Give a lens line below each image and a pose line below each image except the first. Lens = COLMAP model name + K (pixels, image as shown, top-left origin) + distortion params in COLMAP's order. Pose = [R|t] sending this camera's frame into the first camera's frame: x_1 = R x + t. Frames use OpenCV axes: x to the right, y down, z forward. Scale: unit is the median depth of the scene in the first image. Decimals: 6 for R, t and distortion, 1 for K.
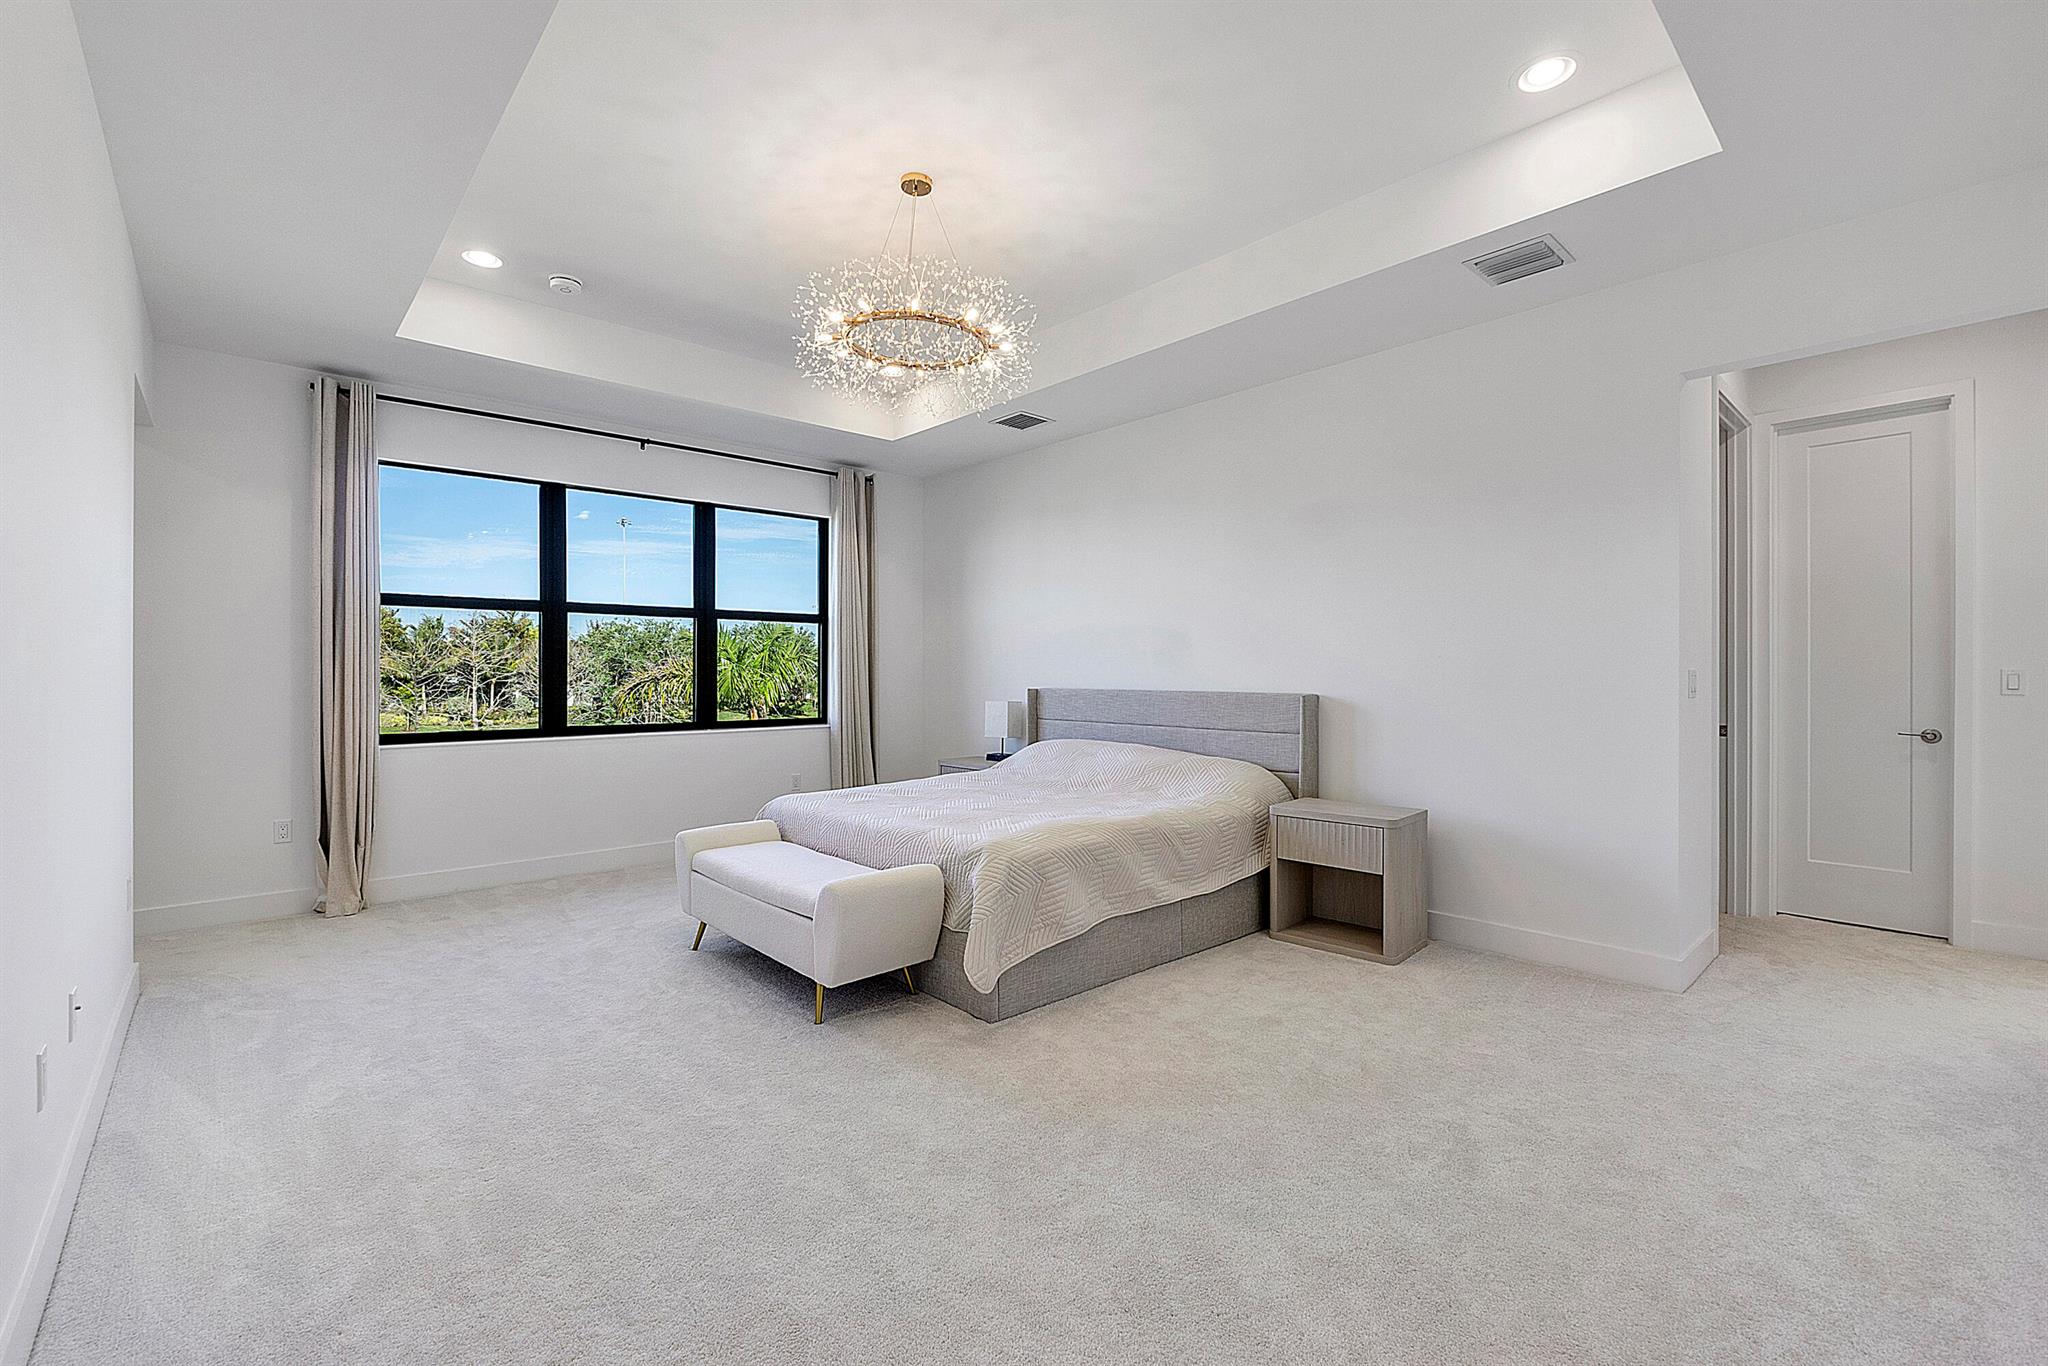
lens RADIAL K [[868.8, 0, 1021.8], [0, 868.8, 674.8], [0, 0, 1]] dist [-0.002833, -0.000960]
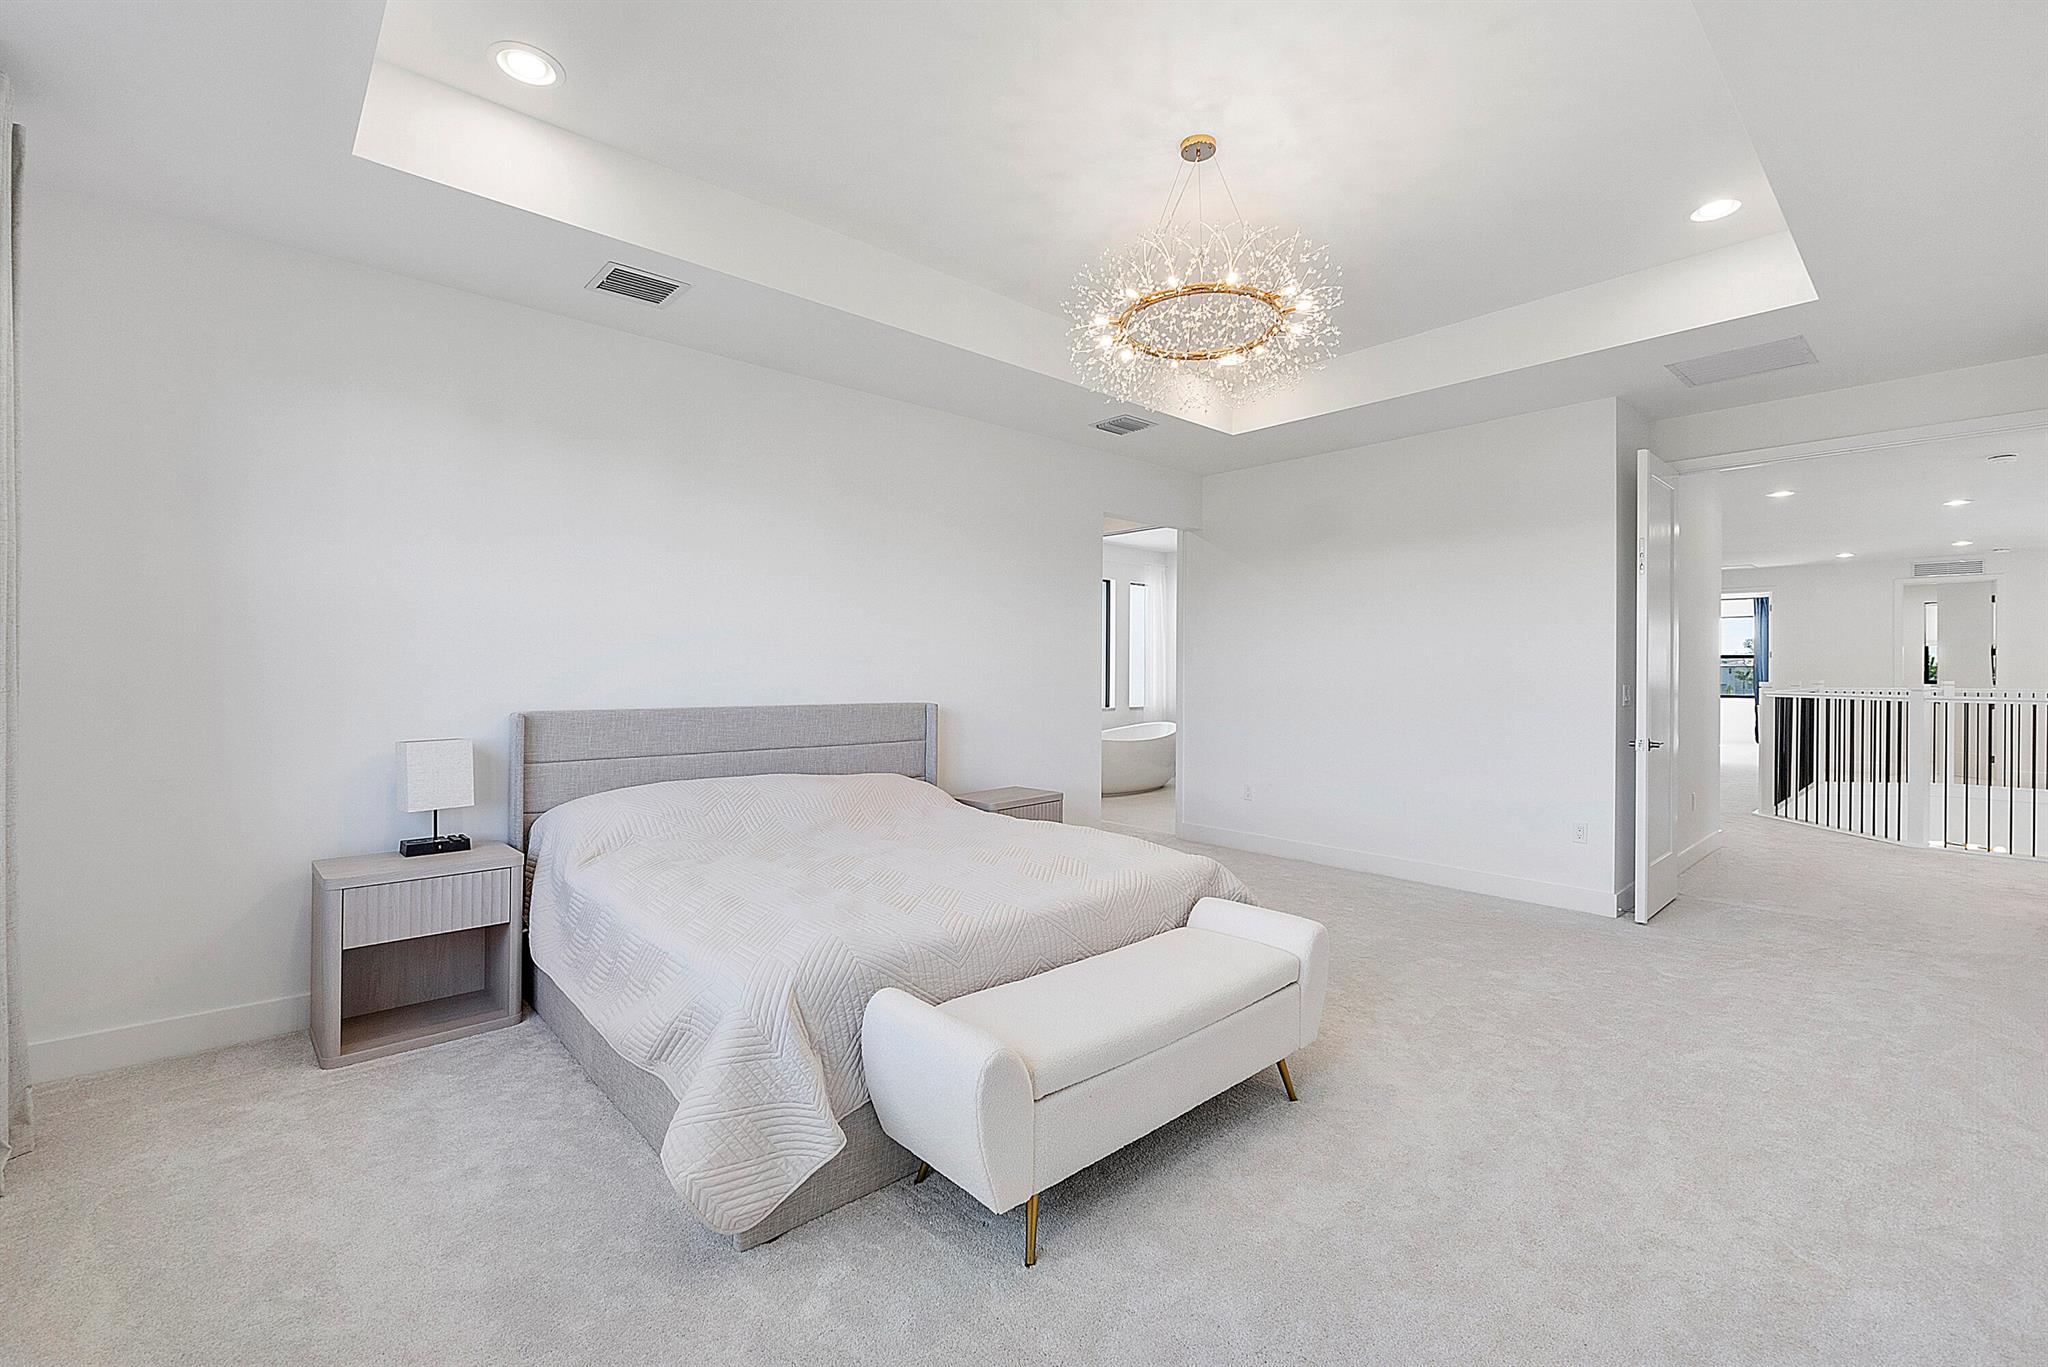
lens RADIAL K [[868.8, 0, 1021.8], [0, 868.8, 675.3], [0, 0, 1]] dist [-0.002833, -0.000960]
pose [[0.004823, -0.001243, 0.999988, -0.613625], [0.000049, 0.999999, 0.001243, -0.010655], [-0.999988, 0.000043, 0.004824, 0.707927]]
